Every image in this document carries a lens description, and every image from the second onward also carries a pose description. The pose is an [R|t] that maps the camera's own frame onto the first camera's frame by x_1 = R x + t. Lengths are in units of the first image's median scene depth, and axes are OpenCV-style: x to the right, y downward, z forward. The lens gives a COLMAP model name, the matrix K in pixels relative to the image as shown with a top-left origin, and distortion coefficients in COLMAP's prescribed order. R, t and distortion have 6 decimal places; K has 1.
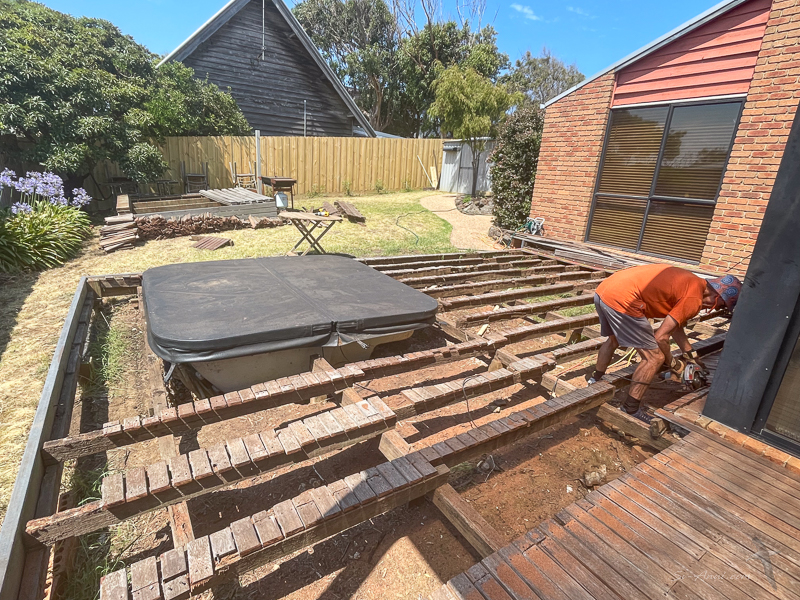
lens RADIAL K [[404.3, 0, 400.0], [0, 404.3, 300.0], [0, 0, 1]] dist [0.004264, -0.006184]
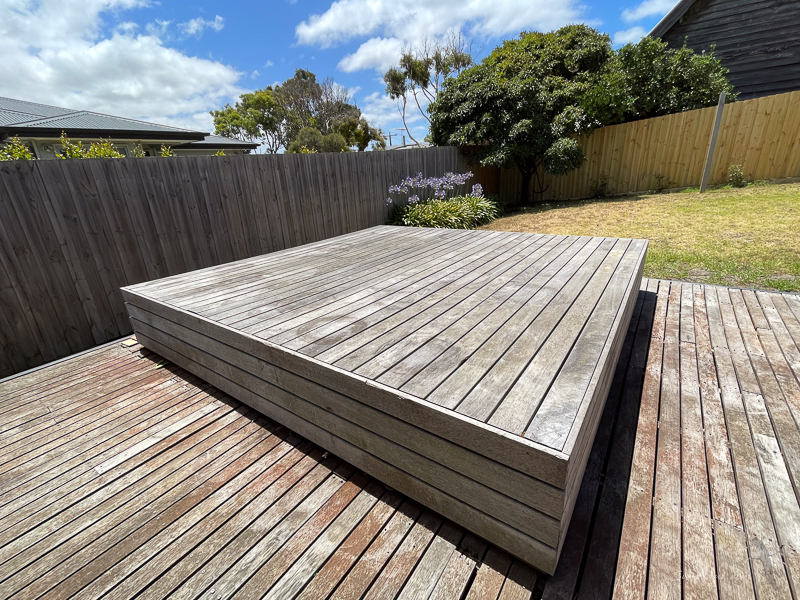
lens RADIAL K [[361.4, 0, 400.0], [0, 361.4, 300.0], [0, 0, 1]] dist [-0.002364, -0.000102]
pose [[0.351055, 0.240847, -0.904850, 0.172948], [-0.201039, 0.963205, 0.178382, -0.065777], [0.914518, 0.119288, 0.386557, 0.317879]]
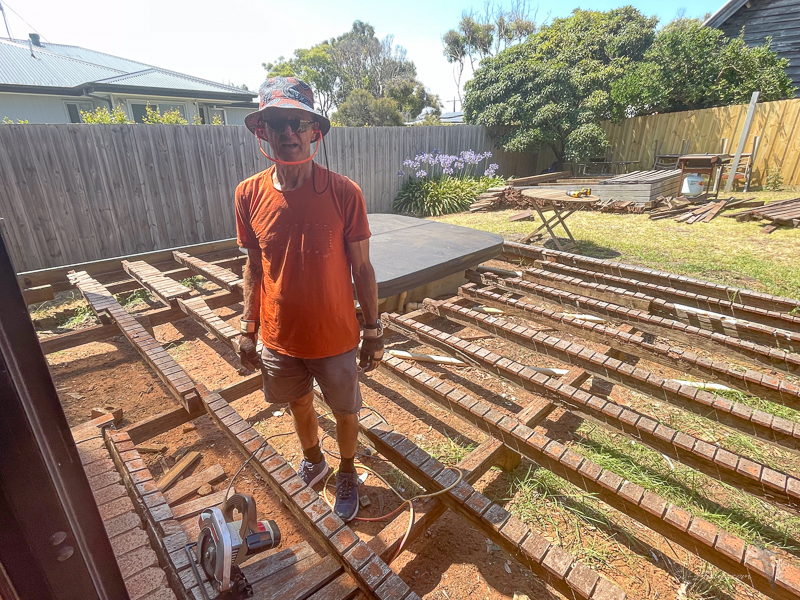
lens RADIAL K [[404.3, 0, 400.0], [0, 404.3, 300.0], [0, 0, 1]] dist [0.004264, -0.006184]
pose [[0.210981, 0.307239, -0.927950, 0.390458], [-0.288553, 0.926589, 0.241182, -0.079869], [0.933929, 0.216878, 0.284148, 0.359868]]
